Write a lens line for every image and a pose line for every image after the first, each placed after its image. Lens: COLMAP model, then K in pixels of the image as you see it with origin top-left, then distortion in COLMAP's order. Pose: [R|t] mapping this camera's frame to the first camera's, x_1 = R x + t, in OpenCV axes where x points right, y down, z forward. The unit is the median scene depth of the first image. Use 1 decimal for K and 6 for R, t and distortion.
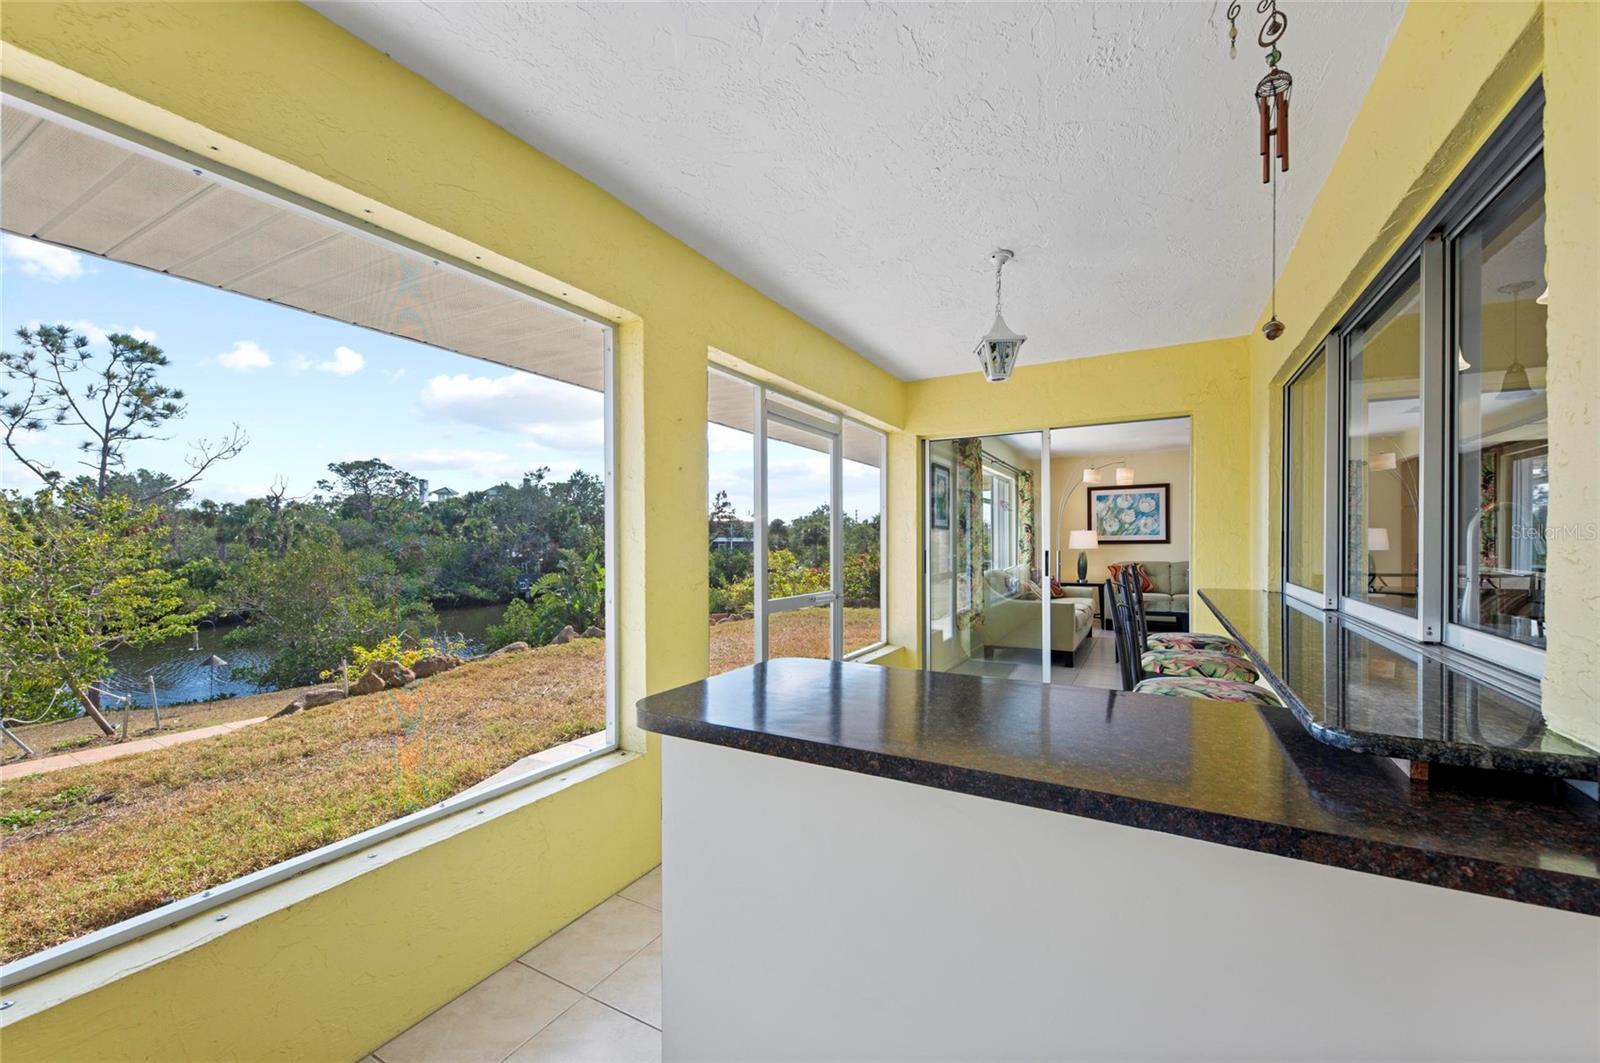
lens RADIAL K [[634.1, 0, 804.0], [0, 634.1, 544.5], [0, 0, 1]] dist [0.008546, -0.000256]
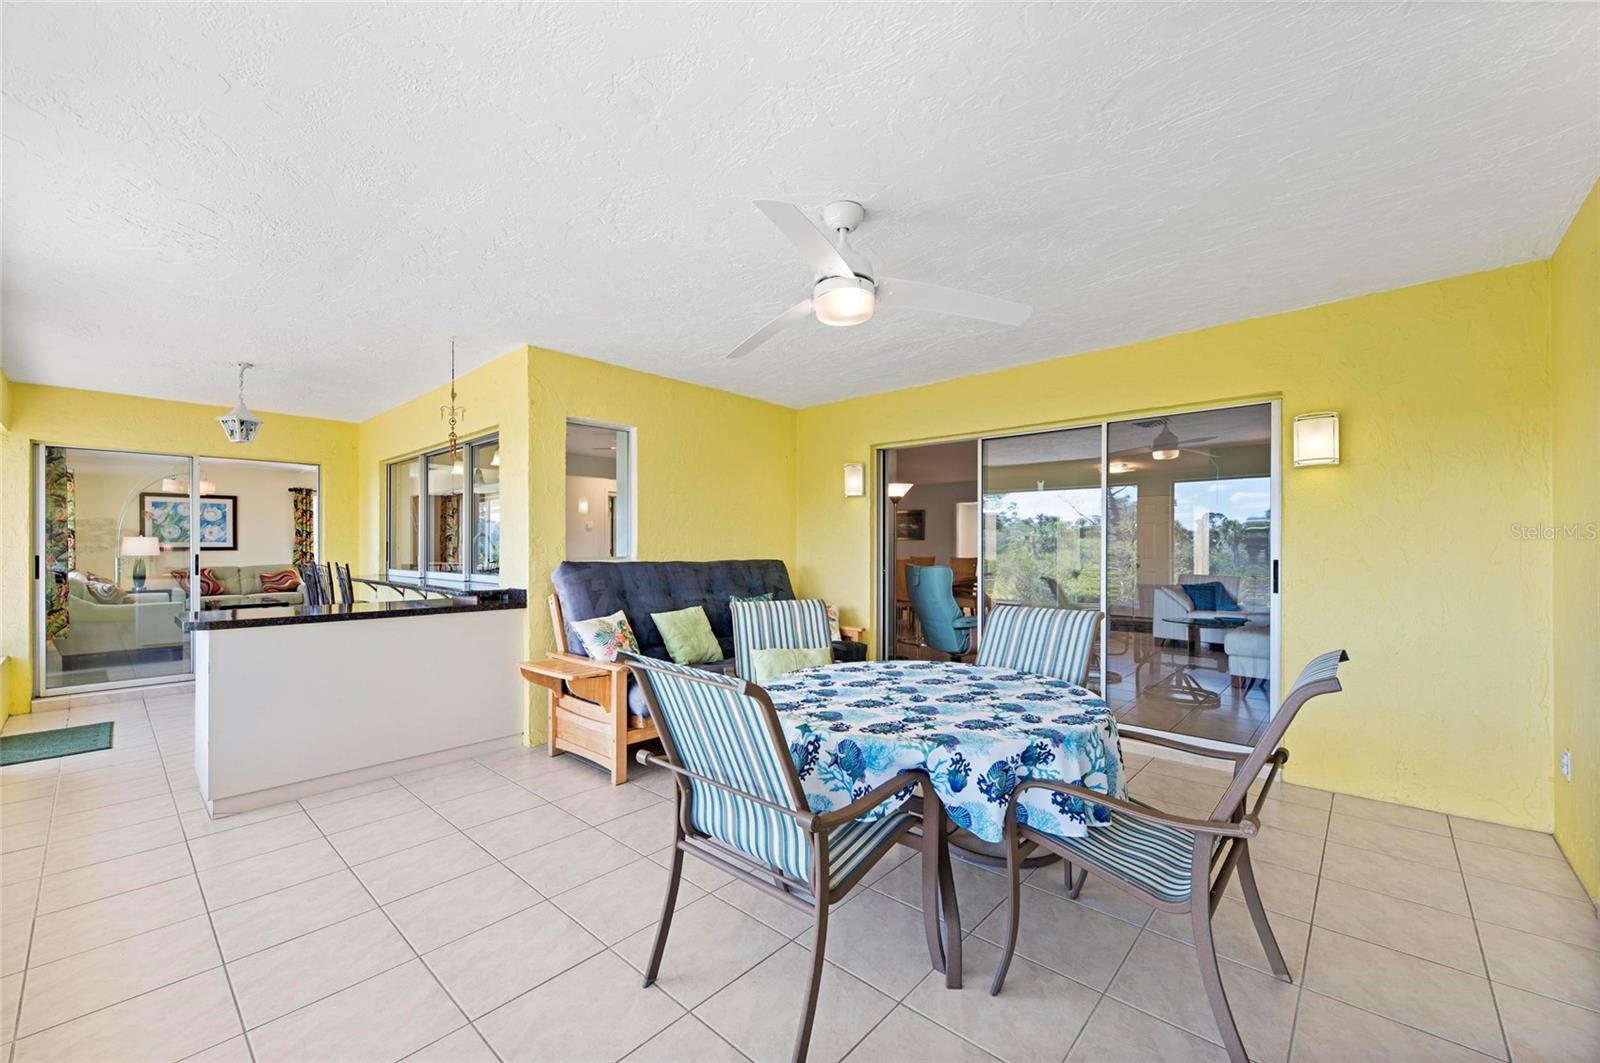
lens RADIAL K [[634.1, 0, 799.9], [0, 634.1, 543.8], [0, 0, 1]] dist [0.008546, -0.000256]
pose [[0.233202, 0.009118, 0.972385, -0.282775], [0.004720, 0.999934, -0.010508, 0.003849], [-0.972417, 0.007040, 0.233144, -0.220924]]
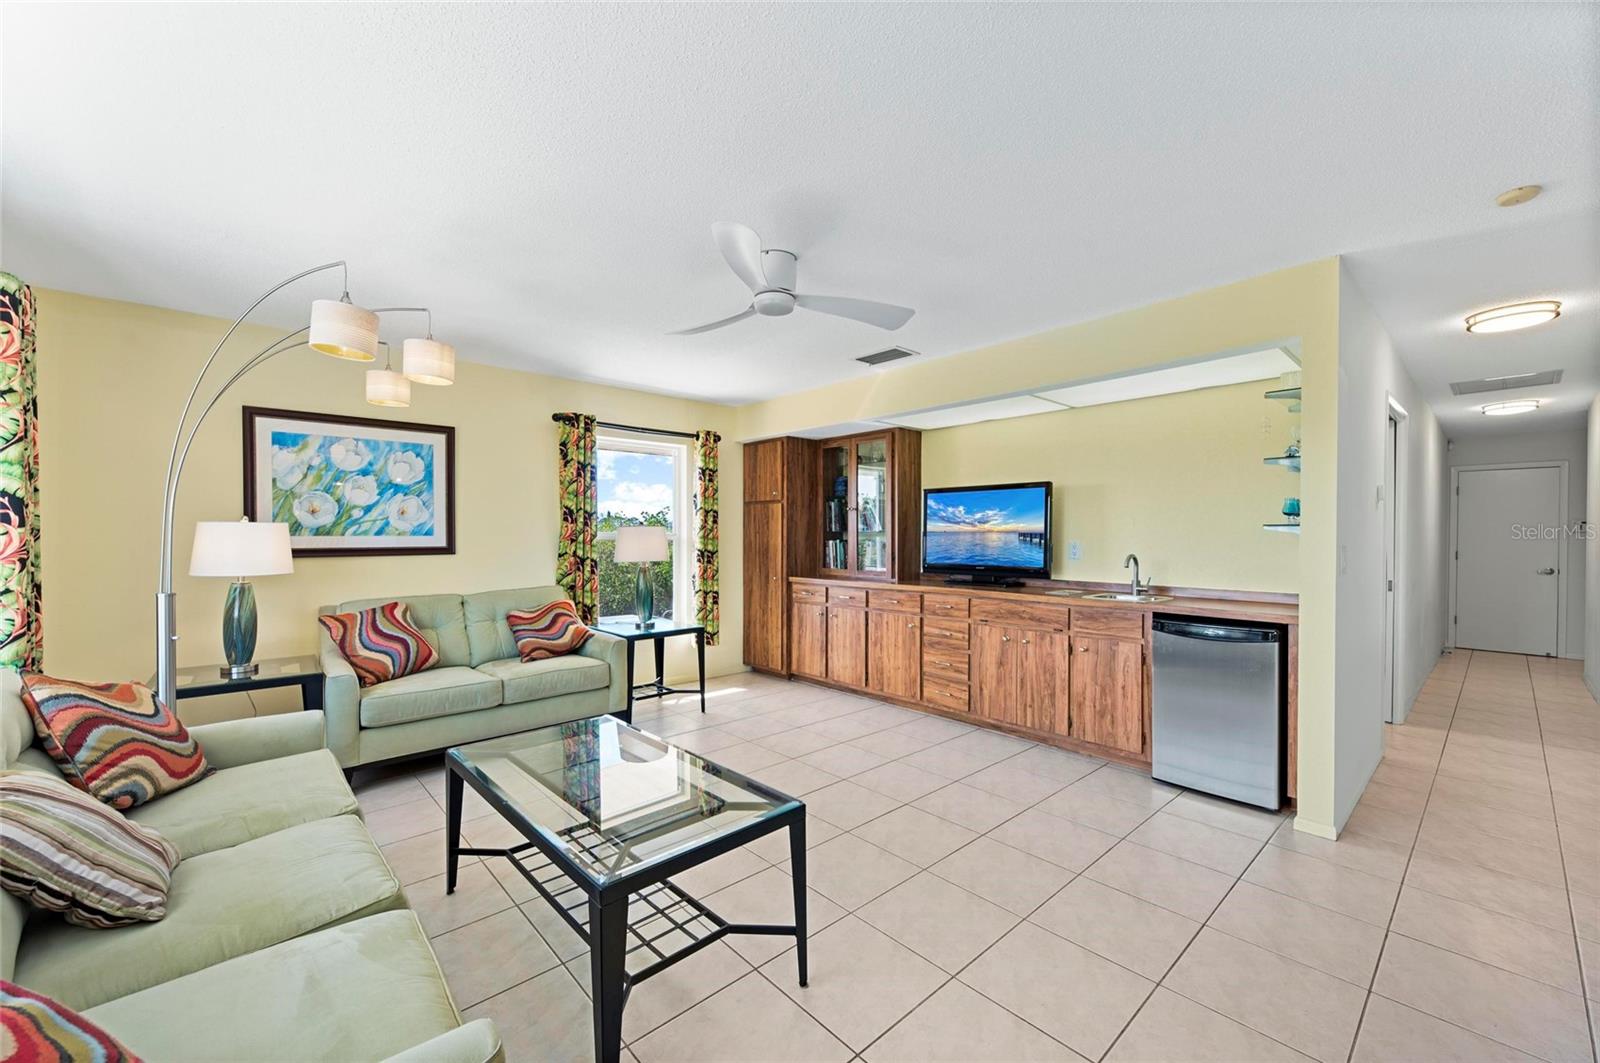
lens RADIAL K [[634.1, 0, 801.6], [0, 634.1, 539.1], [0, 0, 1]] dist [0.008546, -0.000256]
pose [[0.329139, 0.004887, 0.944269, 0.212124], [0.001835, 0.999981, -0.005815, -0.009546], [-0.944280, 0.003647, 0.329124, 0.597686]]
